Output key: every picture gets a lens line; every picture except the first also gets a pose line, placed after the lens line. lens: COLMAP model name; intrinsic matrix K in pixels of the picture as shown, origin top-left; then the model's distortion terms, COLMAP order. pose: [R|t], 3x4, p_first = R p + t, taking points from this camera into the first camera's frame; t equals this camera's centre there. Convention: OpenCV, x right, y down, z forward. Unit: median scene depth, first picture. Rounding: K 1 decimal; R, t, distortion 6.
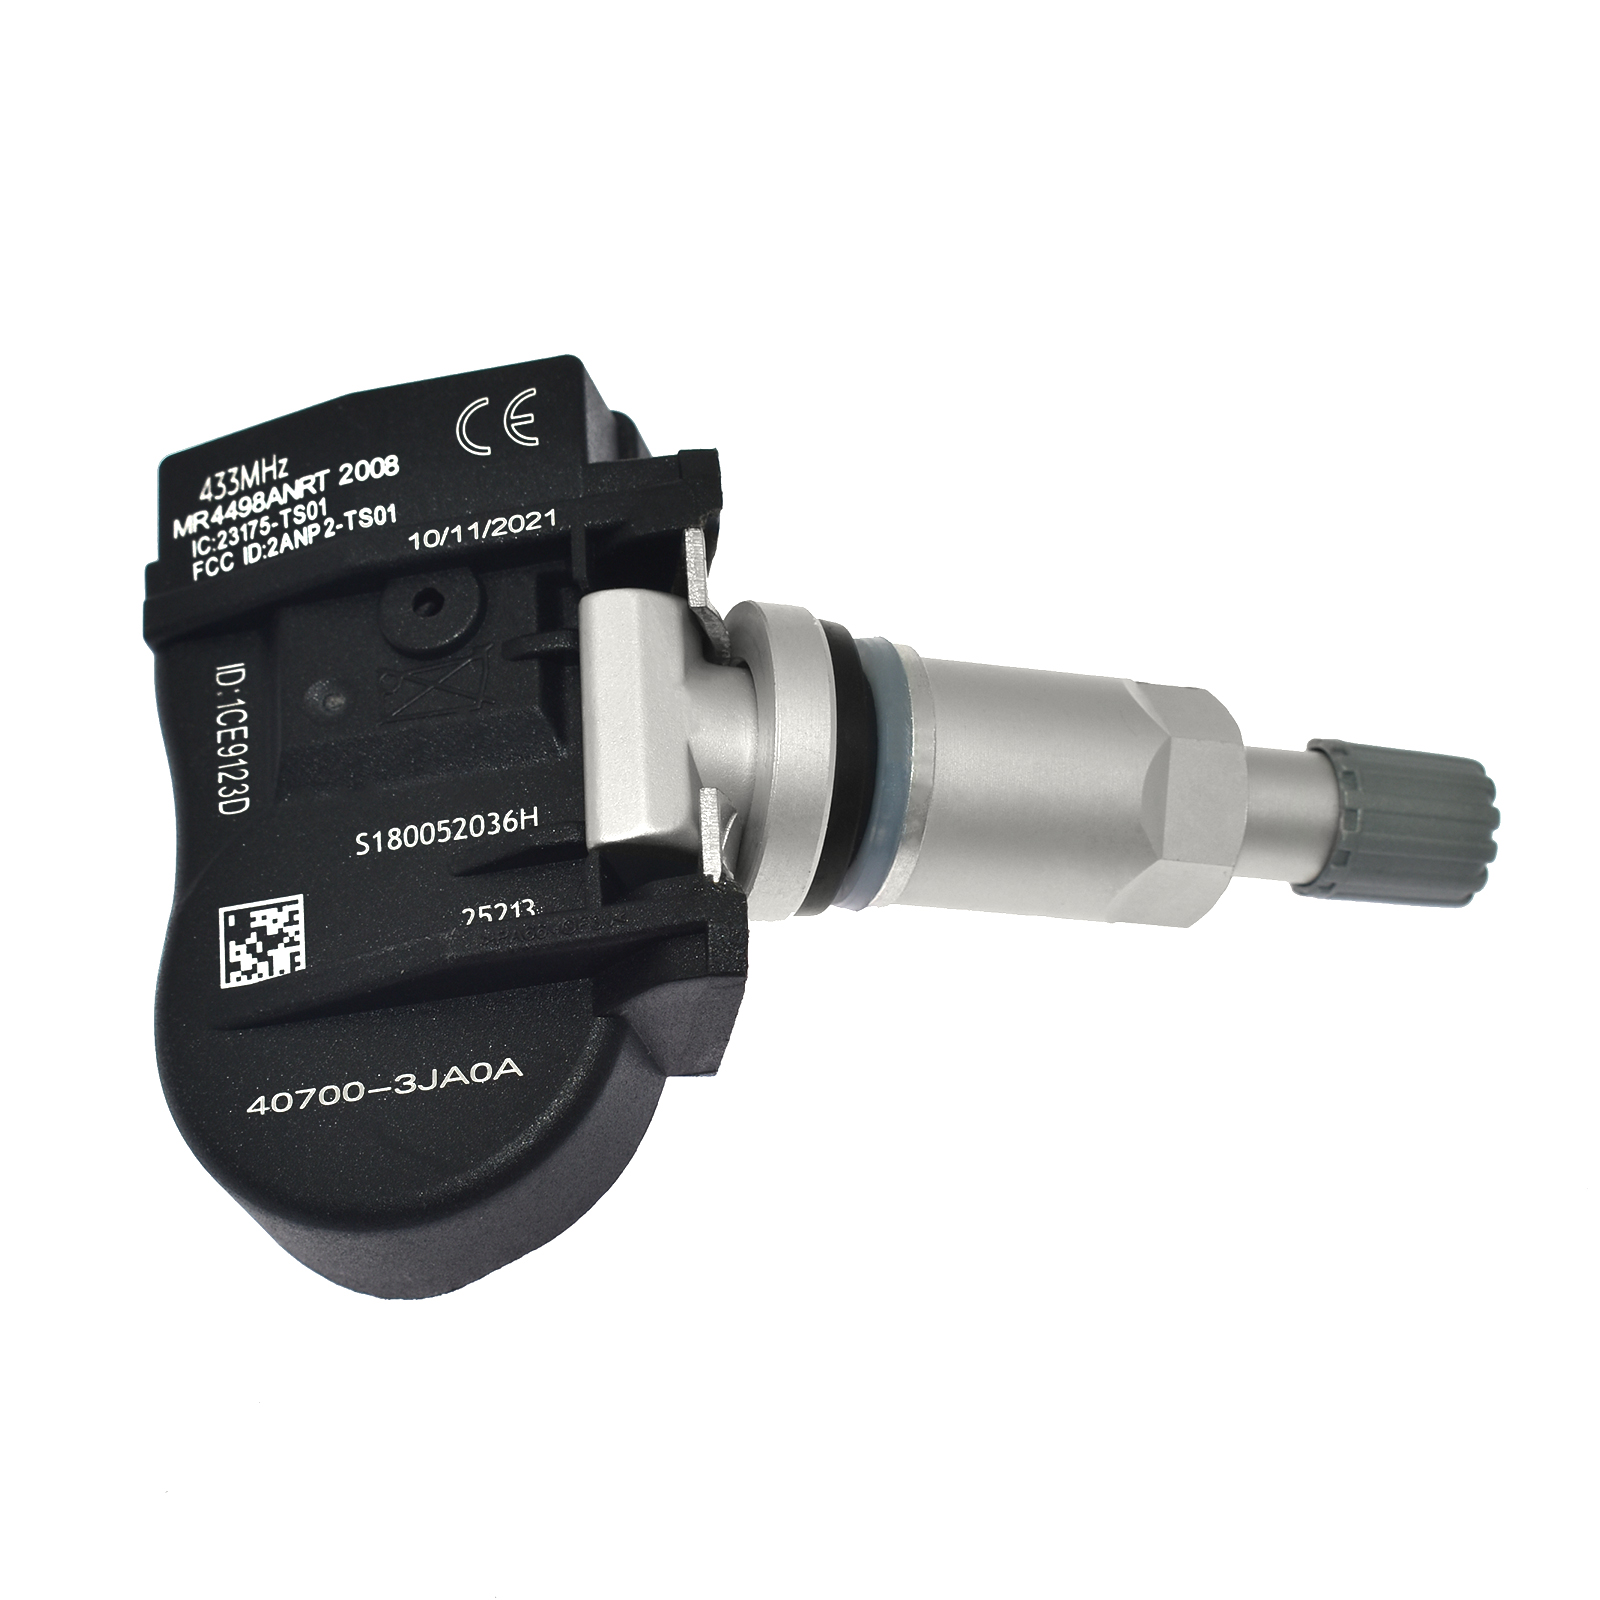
lens RADIAL K [[4174.7, 0, 800.0], [0, 4174.7, 800.0], [0, 0, 1]] dist [-0.039728, -0.158893]
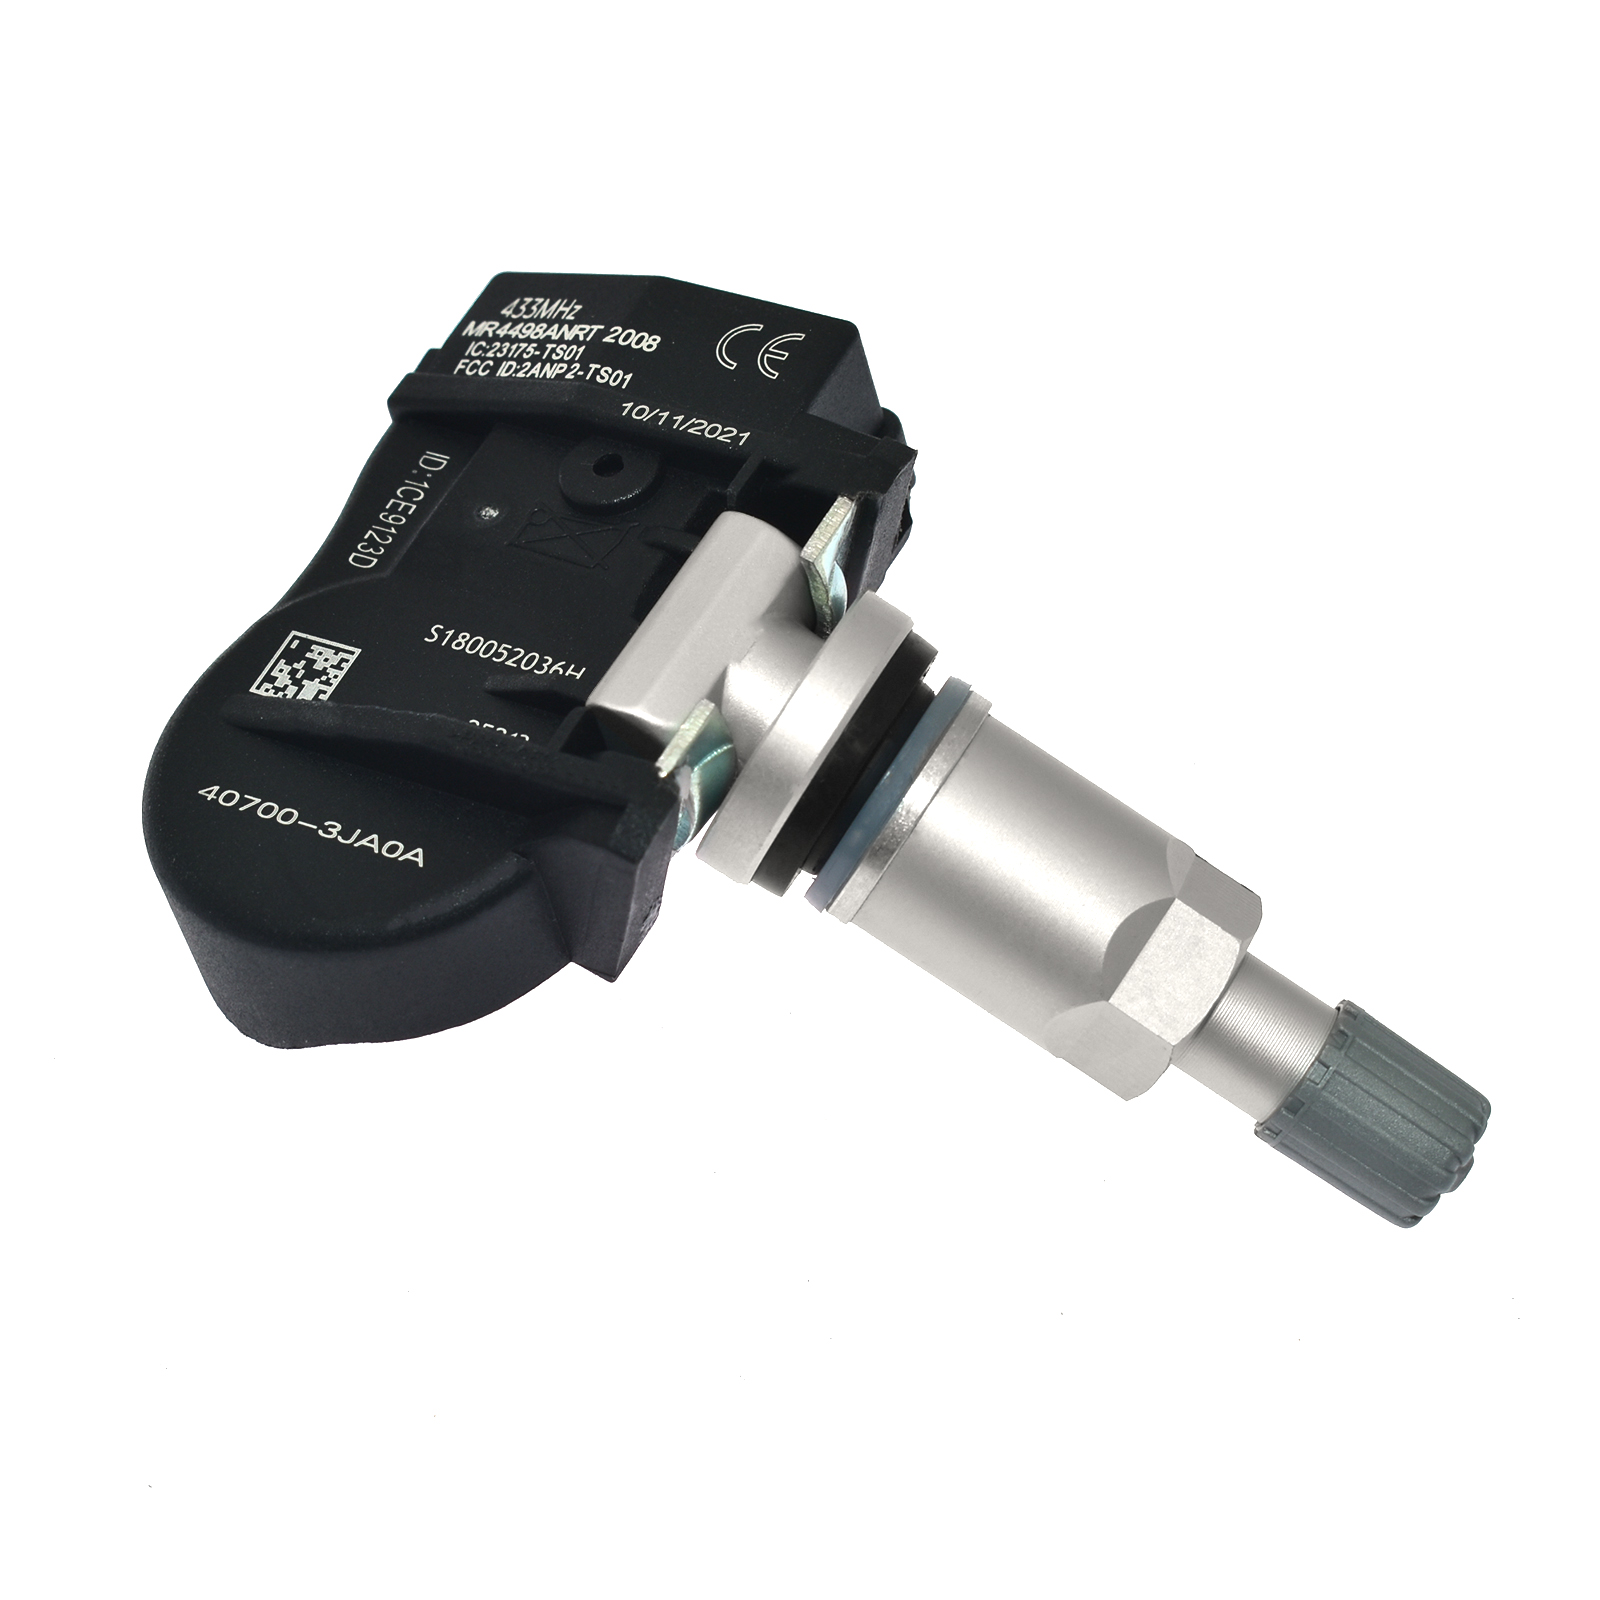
lens RADIAL K [[4464.2, 0, 748.4], [0, 4464.2, 799.3], [0, 0, 1]] dist [0.066073, 0.235083]
pose [[0.845529, 0.437222, -0.306459, 0.313396], [-0.476321, 0.877015, -0.062953, 0.077901], [0.241245, 0.199201, 0.949800, -0.025621]]
